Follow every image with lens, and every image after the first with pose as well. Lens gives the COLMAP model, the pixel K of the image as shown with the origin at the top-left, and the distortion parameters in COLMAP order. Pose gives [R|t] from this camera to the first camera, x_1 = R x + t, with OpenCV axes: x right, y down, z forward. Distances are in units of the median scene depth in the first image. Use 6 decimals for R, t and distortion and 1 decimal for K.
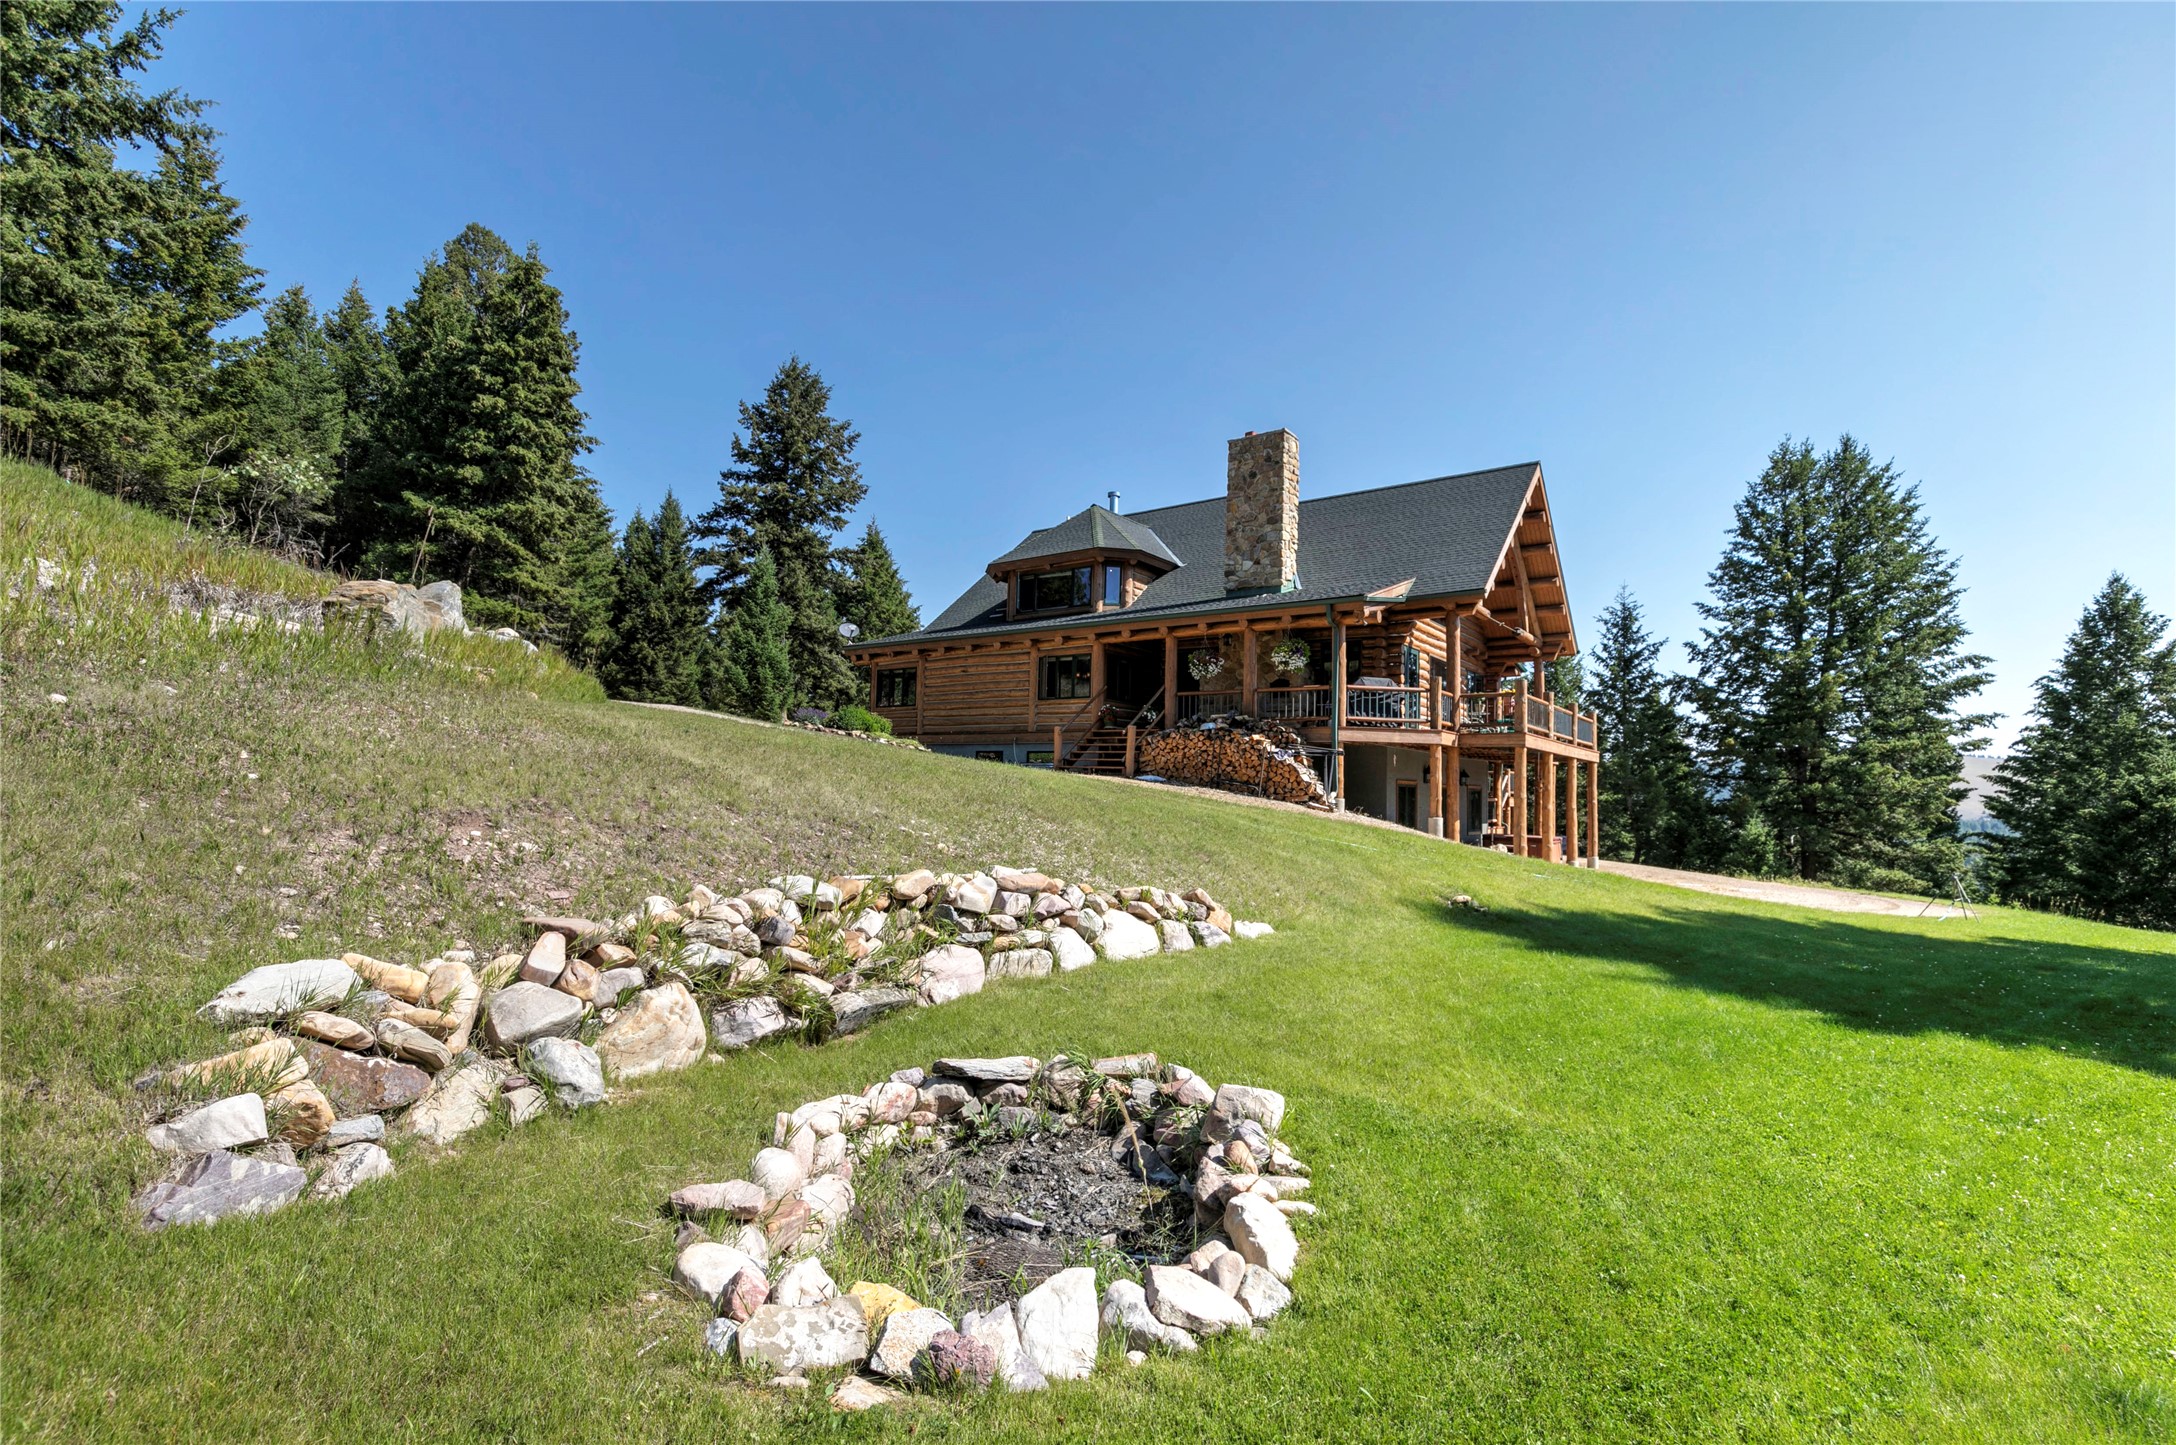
lens RADIAL K [[982.3, 0, 1088.2], [0, 982.3, 728.8], [0, 0, 1]] dist [0.007394, -0.000245]
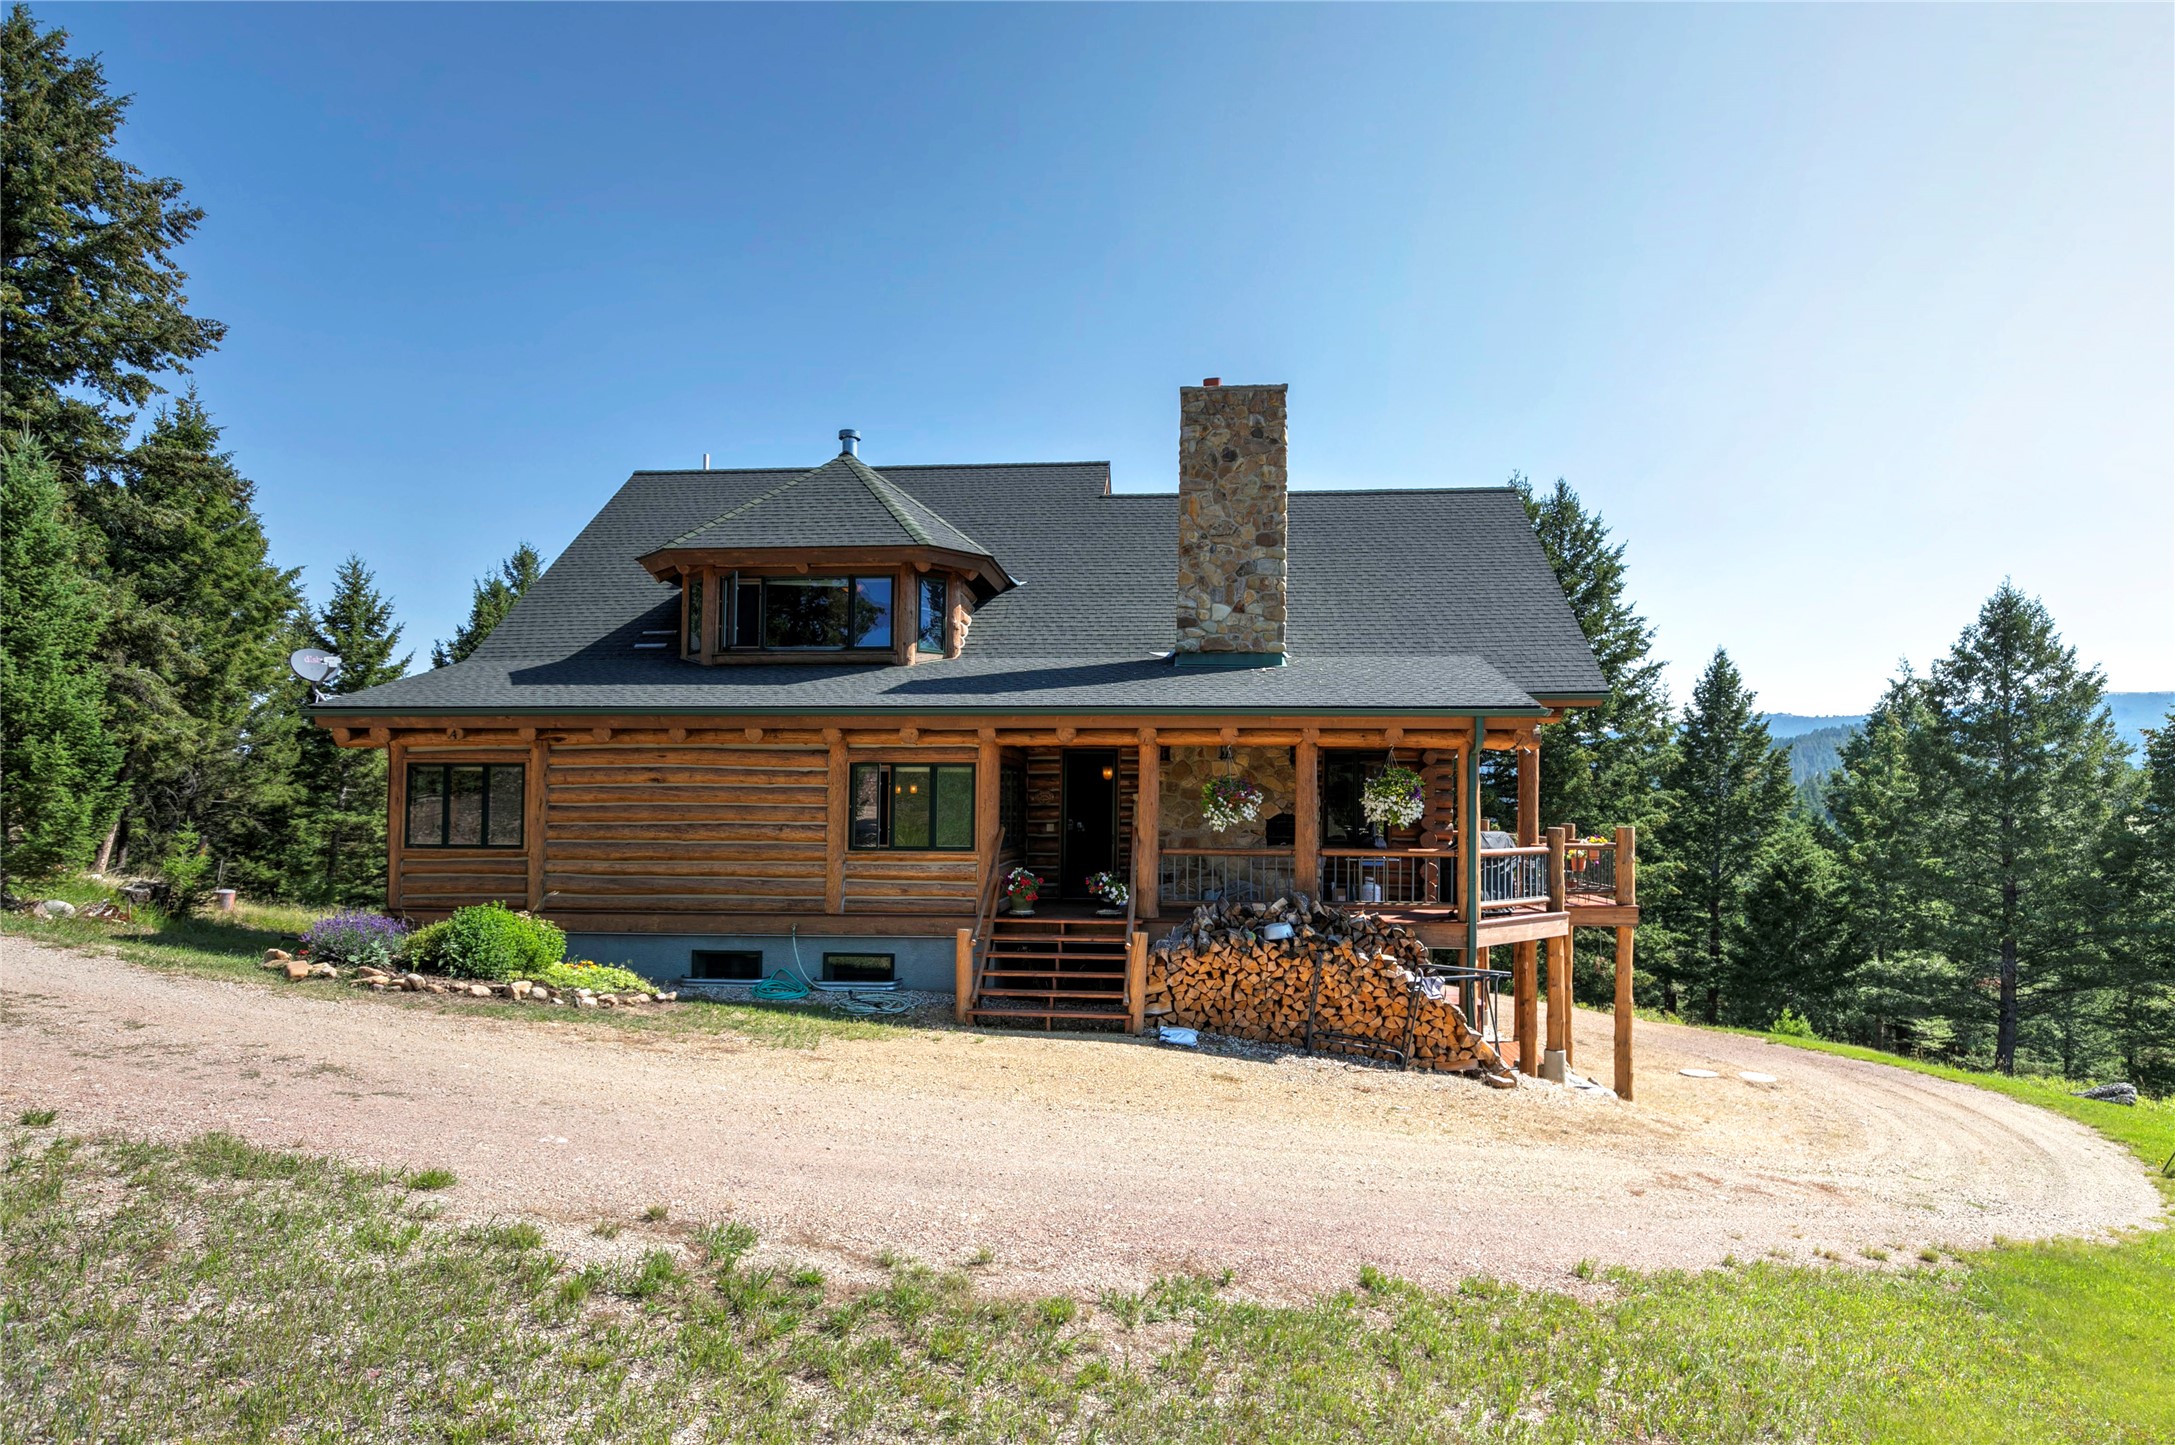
lens RADIAL K [[1200.2, 0, 1110.8], [0, 1200.2, 771.9], [0, 0, 1]] dist [0.006001, -0.000460]
pose [[0.858990, 0.002990, 0.511984, -0.244699], [-0.023933, 0.999124, 0.034319, -0.091242], [-0.511433, -0.041733, 0.858309, 0.405674]]
